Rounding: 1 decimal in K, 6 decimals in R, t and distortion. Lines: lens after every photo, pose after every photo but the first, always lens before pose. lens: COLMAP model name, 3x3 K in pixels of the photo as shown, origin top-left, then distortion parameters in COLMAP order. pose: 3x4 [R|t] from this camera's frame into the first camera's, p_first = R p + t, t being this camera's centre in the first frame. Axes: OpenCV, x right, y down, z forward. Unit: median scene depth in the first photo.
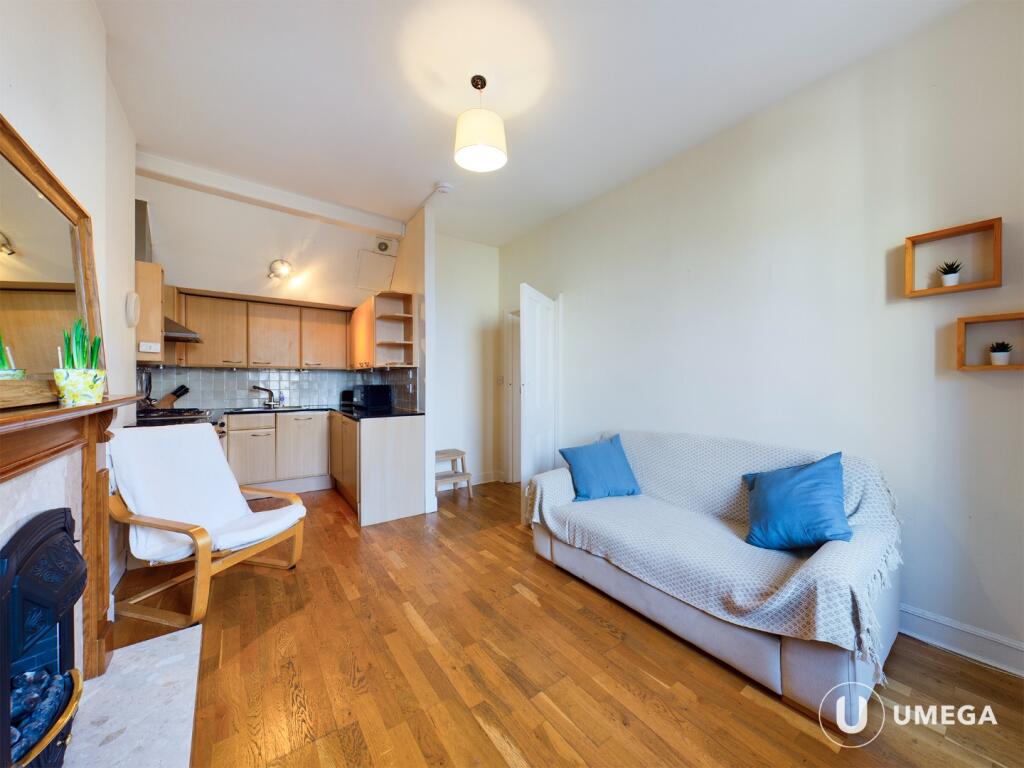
lens RADIAL K [[368.4, 0, 512.0], [0, 368.4, 384.0], [0, 0, 1]] dist [-0.000251, -0.000002]
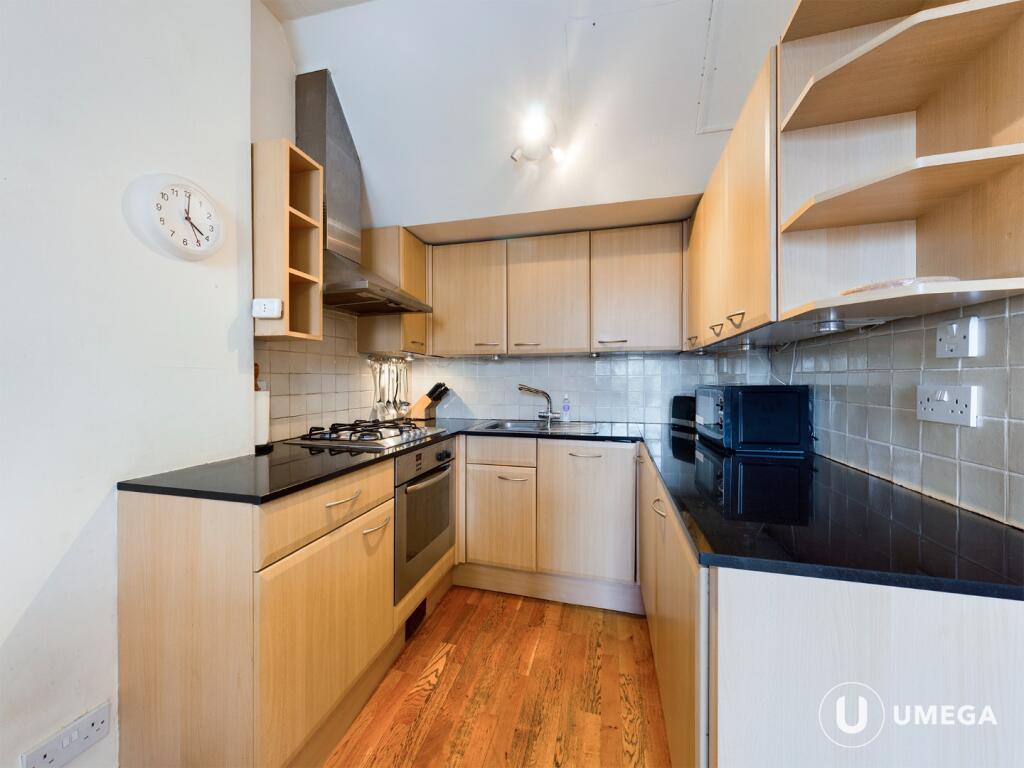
lens RADIAL K [[368.4, 0, 512.0], [0, 368.4, 384.0], [0, 0, 1]] dist [-0.000251, -0.000002]
pose [[0.627283, 0.004317, -0.778779, -0.244087], [-0.001017, 0.999988, 0.004725, 0.000750], [0.778791, -0.002172, 0.627280, 0.595640]]
